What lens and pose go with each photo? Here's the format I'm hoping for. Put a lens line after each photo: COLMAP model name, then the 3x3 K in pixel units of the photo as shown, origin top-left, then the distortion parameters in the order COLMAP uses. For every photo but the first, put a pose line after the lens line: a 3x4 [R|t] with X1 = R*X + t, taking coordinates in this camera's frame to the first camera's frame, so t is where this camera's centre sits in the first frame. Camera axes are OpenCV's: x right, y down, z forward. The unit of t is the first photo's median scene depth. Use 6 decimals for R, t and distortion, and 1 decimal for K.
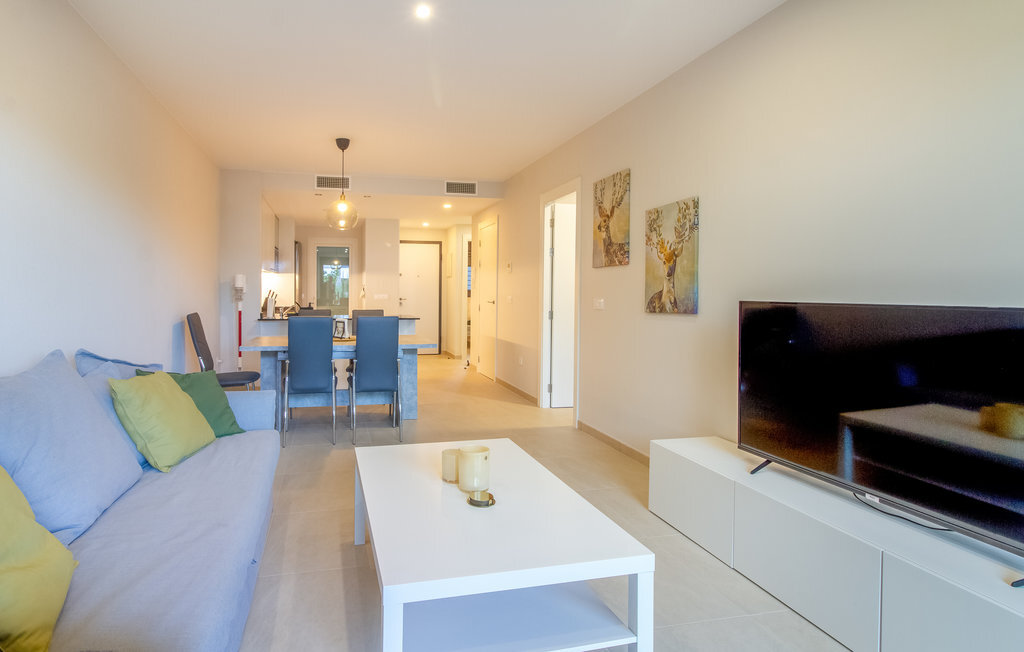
lens RADIAL K [[505.4, 0, 441.0], [0, 505.4, 303.4], [0, 0, 1]] dist [0.002379, 0.000240]
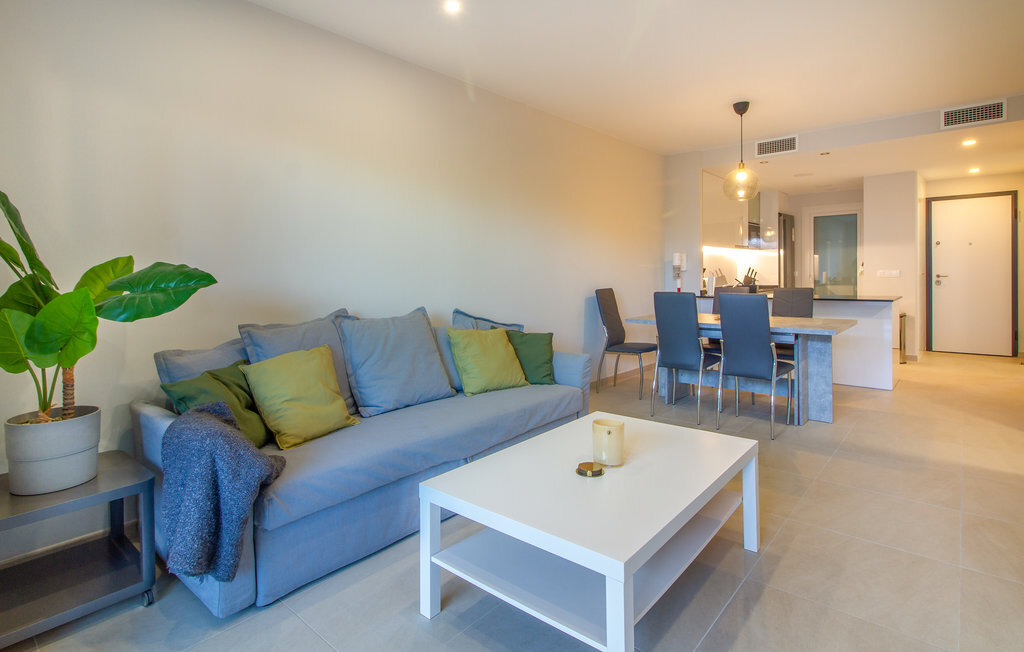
lens RADIAL K [[519.2, 0, 516.7], [0, 519.2, 280.9], [0, 0, 1]] dist [-0.002861, -0.000592]
pose [[0.601803, -0.000524, -0.798644, 0.226677], [-0.002974, 0.999991, -0.002897, 0.003879], [0.798639, 0.004119, 0.601796, 0.071092]]
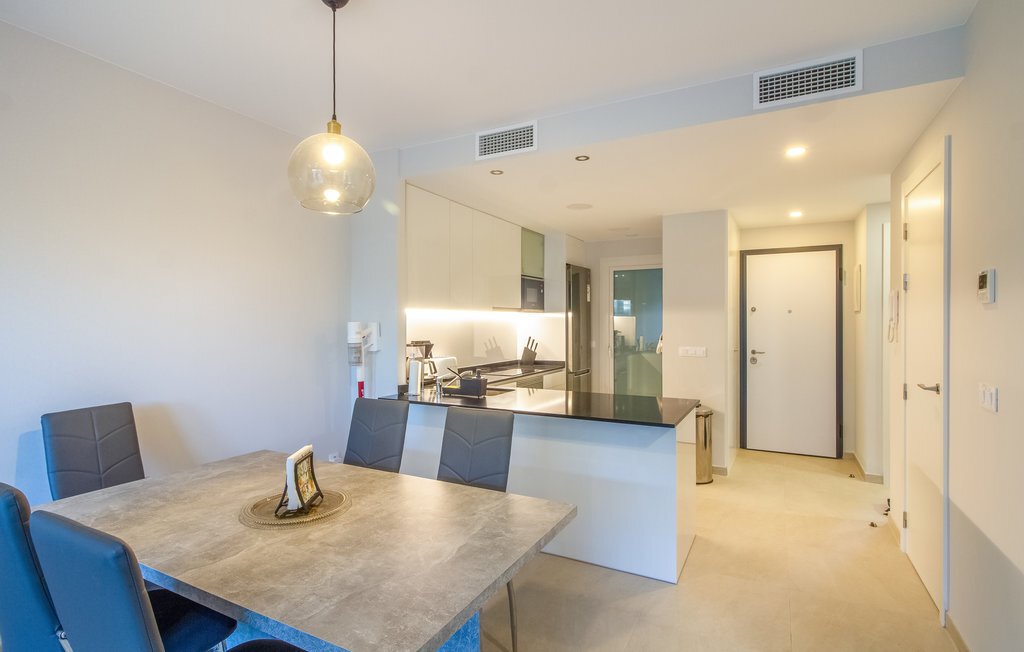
lens RADIAL K [[493.6, 0, 509.4], [0, 493.6, 322.5], [0, 0, 1]] dist [0.000394, -0.000081]
pose [[0.760060, -0.004328, -0.649838, 0.107653], [-0.011793, 0.999721, -0.020452, -0.040063], [0.649746, 0.023208, 0.759797, 0.575901]]
